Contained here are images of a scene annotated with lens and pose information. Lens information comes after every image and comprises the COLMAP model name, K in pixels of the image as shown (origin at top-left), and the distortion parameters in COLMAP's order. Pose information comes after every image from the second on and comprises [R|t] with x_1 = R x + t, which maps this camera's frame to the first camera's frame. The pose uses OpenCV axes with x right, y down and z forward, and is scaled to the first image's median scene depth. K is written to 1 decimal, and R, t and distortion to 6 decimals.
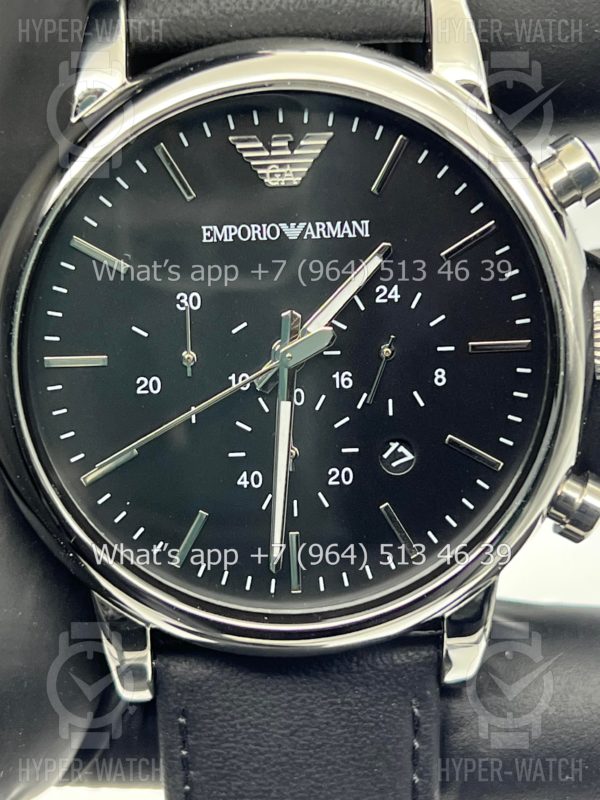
lens RADIAL K [[1818.3, 0, 300.0], [0, 1818.3, 396.3], [0, 0, 1]] dist [0.215184, 0.000000]
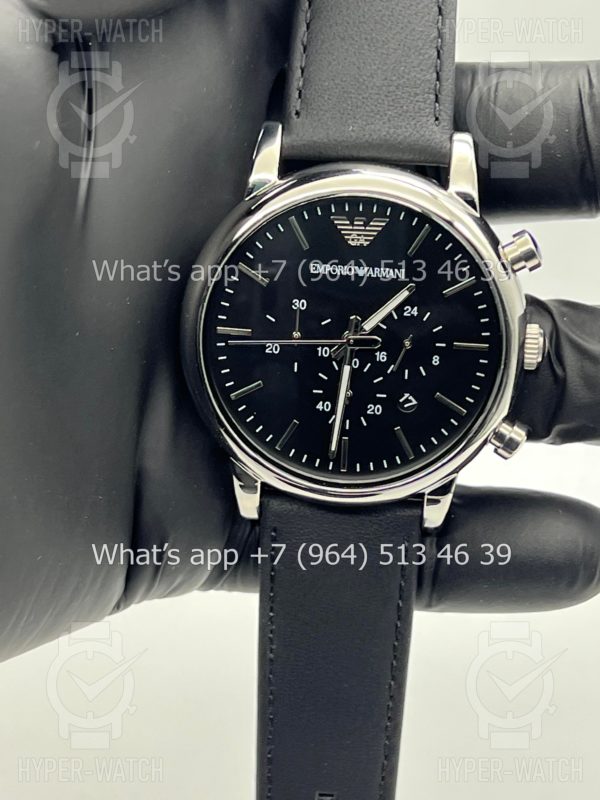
lens RADIAL K [[1995.1, 0, 292.5], [0, 1995.1, 399.8], [0, 0, 1]] dist [0.462013, 0.000000]
pose [[0.992824, 0.104289, -0.058519, 0.056304], [-0.098194, 0.990250, 0.098808, -0.151542], [0.068253, -0.092352, 0.993384, -0.952101]]
